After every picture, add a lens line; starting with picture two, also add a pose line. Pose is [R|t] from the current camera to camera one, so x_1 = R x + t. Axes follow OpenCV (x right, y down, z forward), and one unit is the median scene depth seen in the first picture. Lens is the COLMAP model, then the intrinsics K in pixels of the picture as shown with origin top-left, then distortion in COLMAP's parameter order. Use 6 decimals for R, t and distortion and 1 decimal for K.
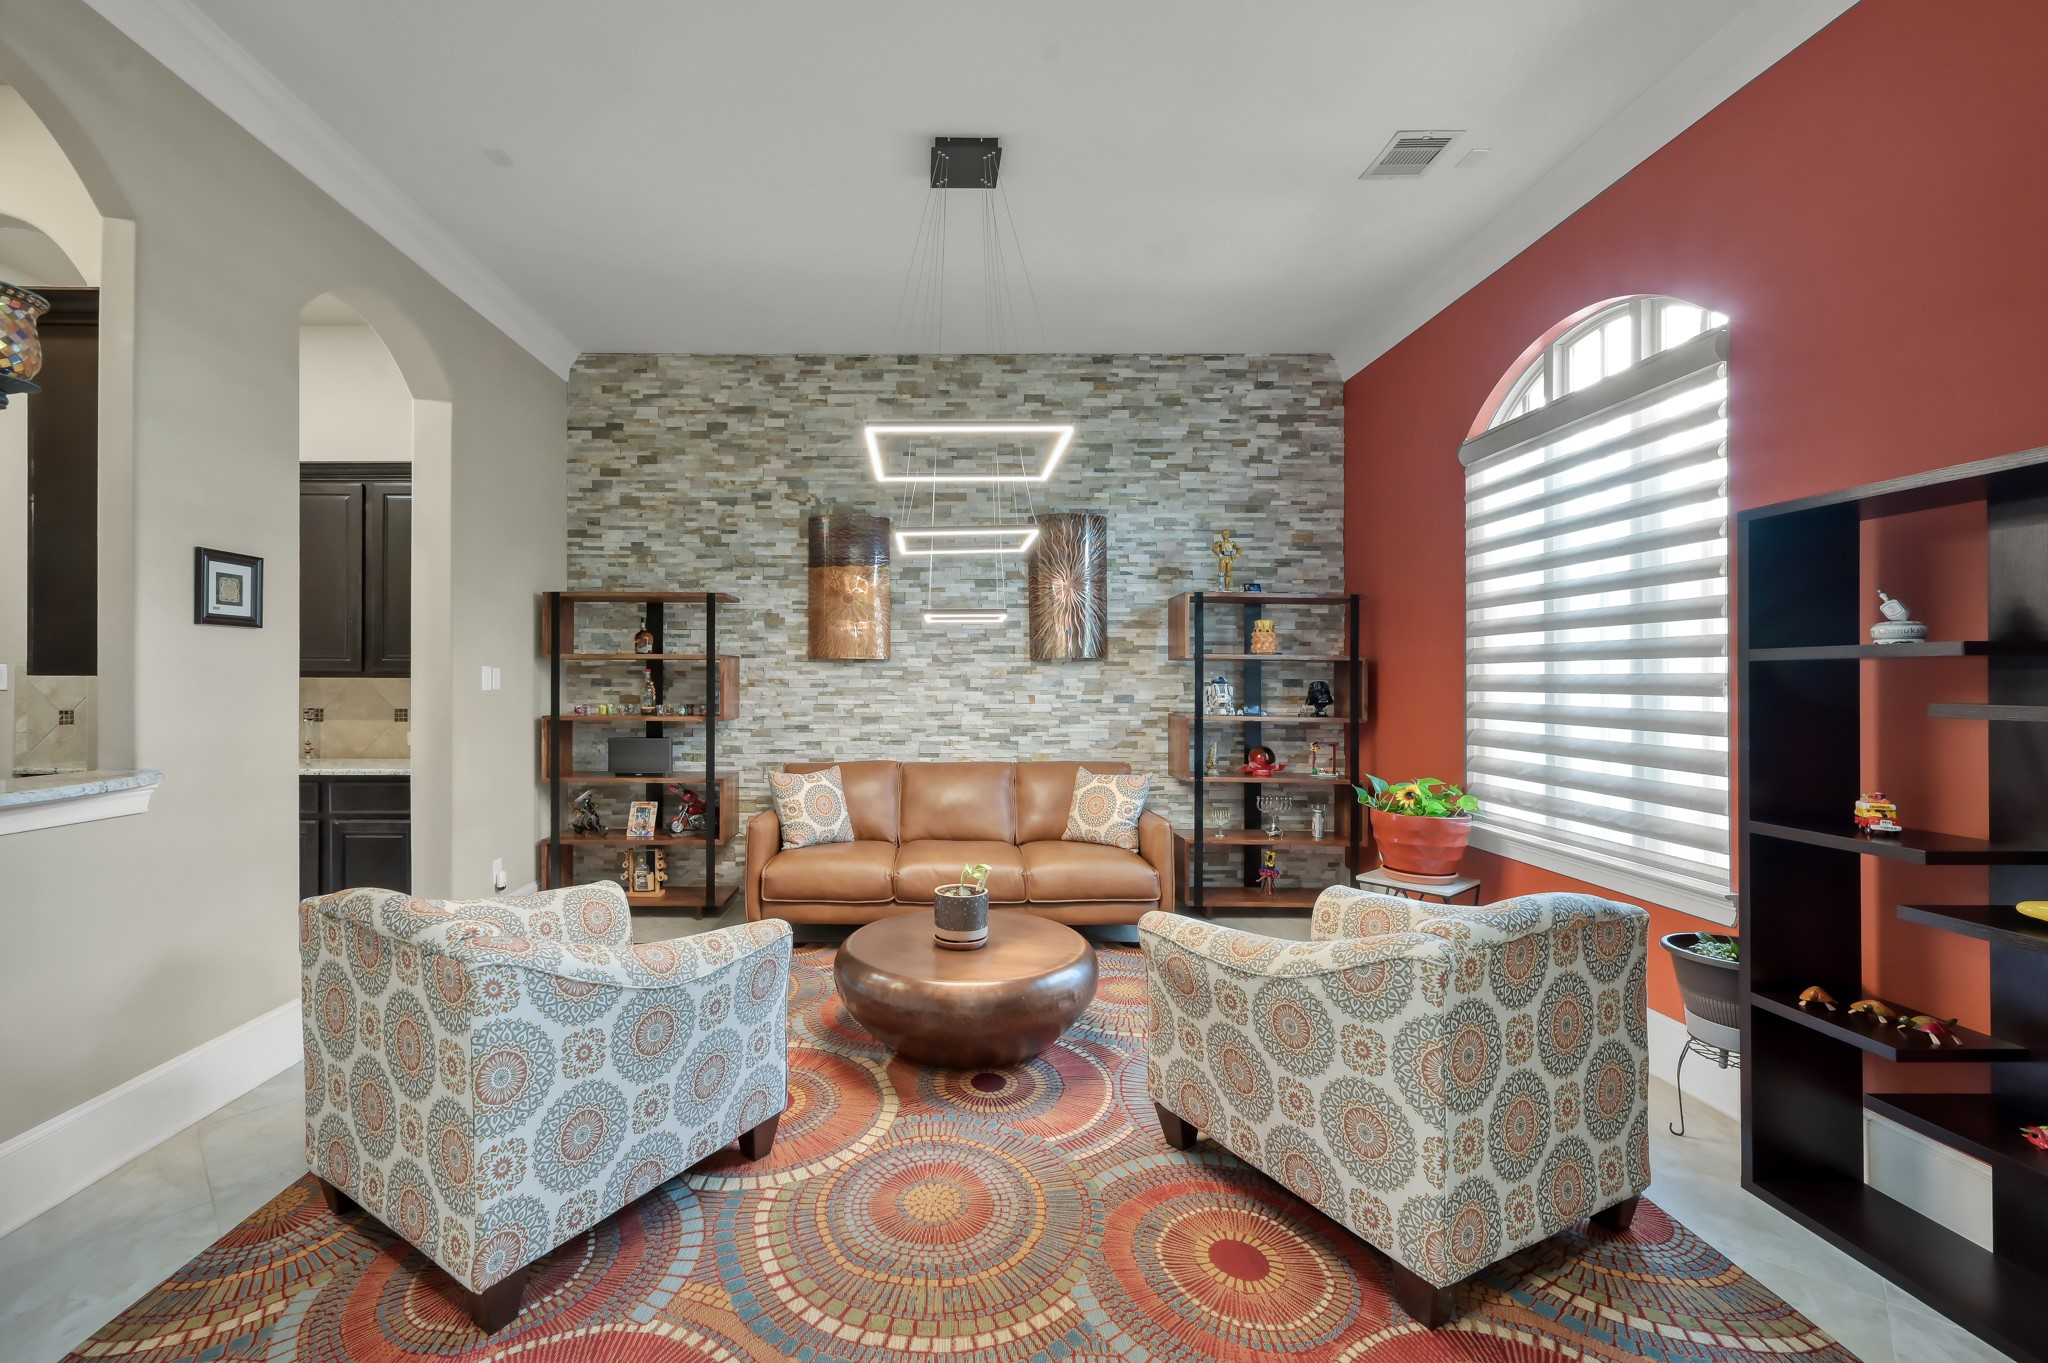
lens RADIAL K [[820.2, 0, 957.3], [0, 820.2, 678.1], [0, 0, 1]] dist [0.002245, -0.000420]
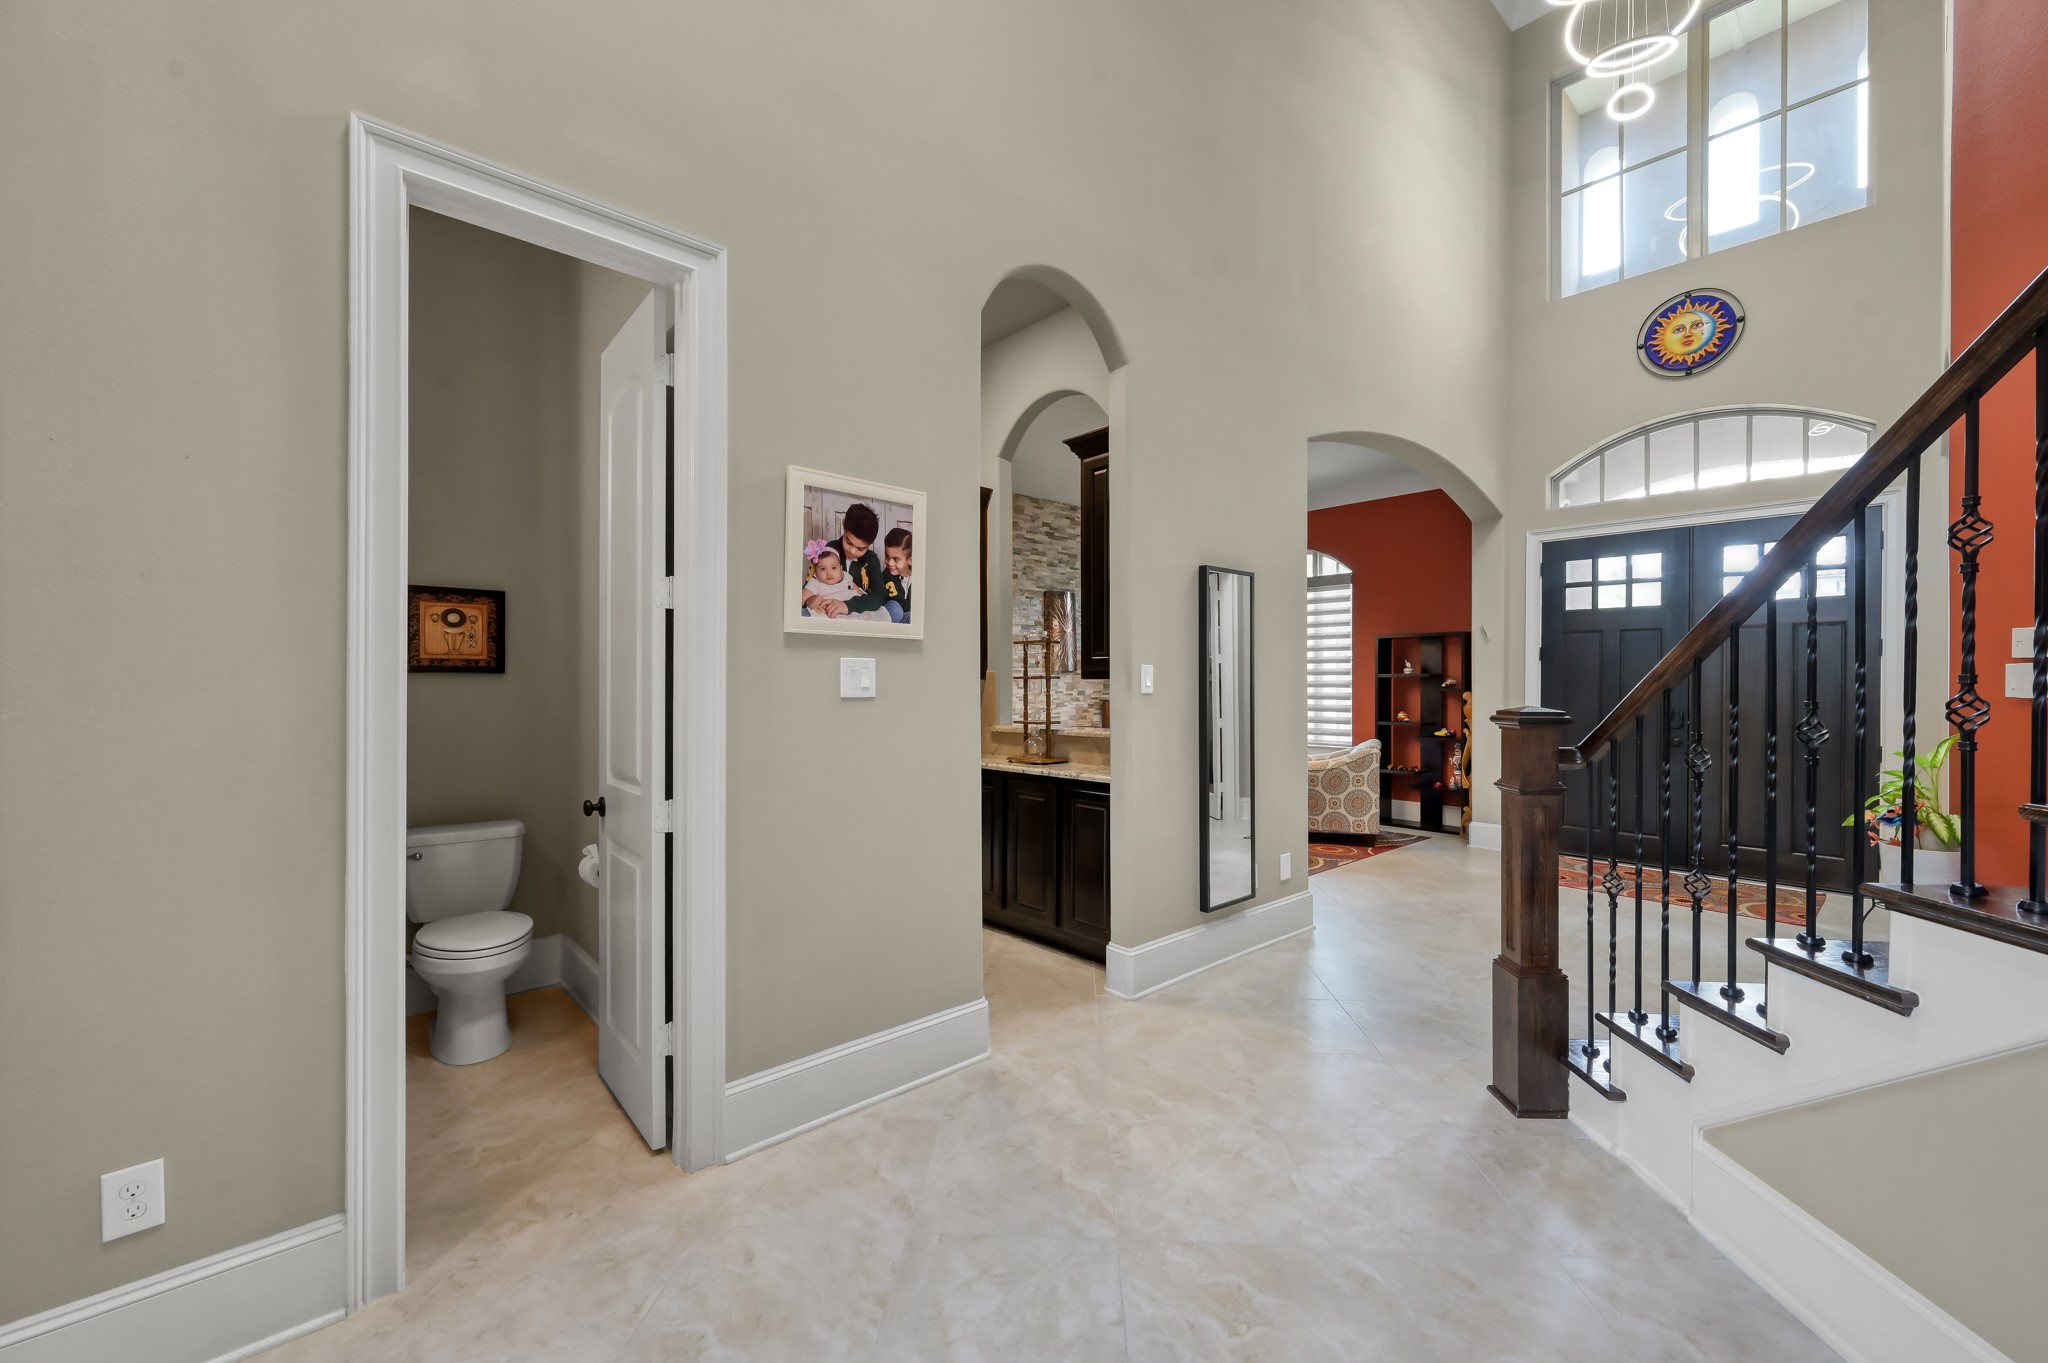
lens RADIAL K [[820.2, 0, 990.7], [0, 820.2, 675.6], [0, 0, 1]] dist [0.002245, -0.000420]
pose [[0.761641, 0.004763, 0.647982, -1.156786], [0.000145, 0.999972, -0.007521, 0.000111], [-0.647999, 0.005822, 0.761619, -0.276295]]
